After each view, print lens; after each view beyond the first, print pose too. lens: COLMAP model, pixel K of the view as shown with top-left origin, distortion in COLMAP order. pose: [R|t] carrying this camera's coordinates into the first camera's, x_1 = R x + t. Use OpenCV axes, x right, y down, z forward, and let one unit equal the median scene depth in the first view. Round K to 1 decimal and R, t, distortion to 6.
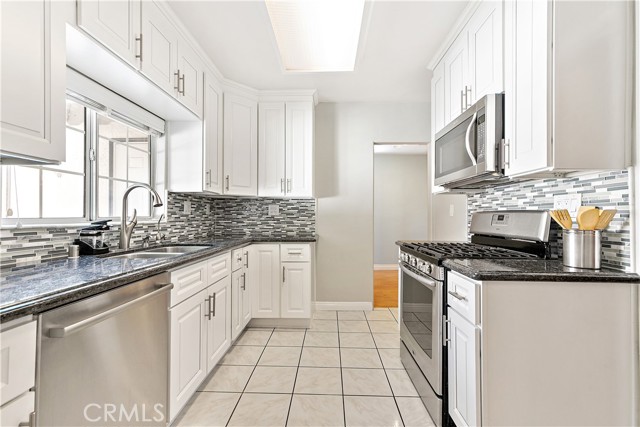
lens RADIAL K [[279.2, 0, 324.2], [0, 279.2, 212.2], [0, 0, 1]] dist [0.005179, -0.000029]
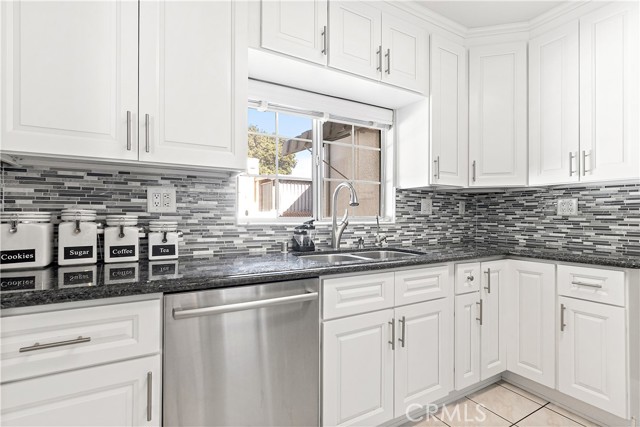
lens RADIAL K [[311.8, 0, 323.4], [0, 311.8, 215.1], [0, 0, 1]] dist [-0.000604, 0.000956]
pose [[0.529992, -0.003810, -0.847994, 0.157451], [0.009674, 0.999952, 0.001553, 0.005794], [0.847947, -0.009027, 0.530004, 0.272428]]
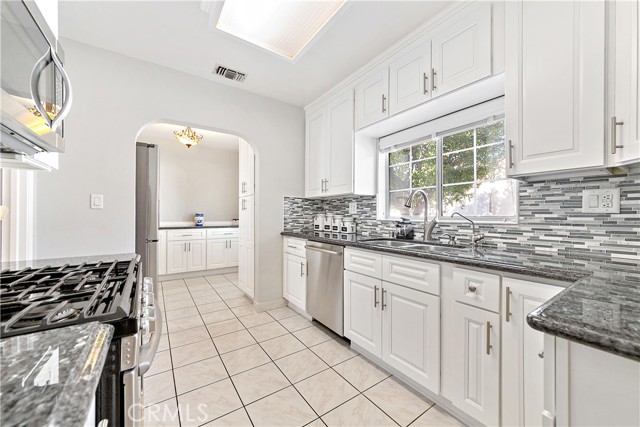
lens RADIAL K [[245.2, 0, 325.1], [0, 245.2, 214.3], [0, 0, 1]] dist [-0.007523, -0.000155]
pose [[-0.802751, -0.006569, -0.596279, 0.243008], [0.002550, 0.999892, -0.014448, 0.018017], [0.596310, -0.013118, -0.802647, 1.194383]]
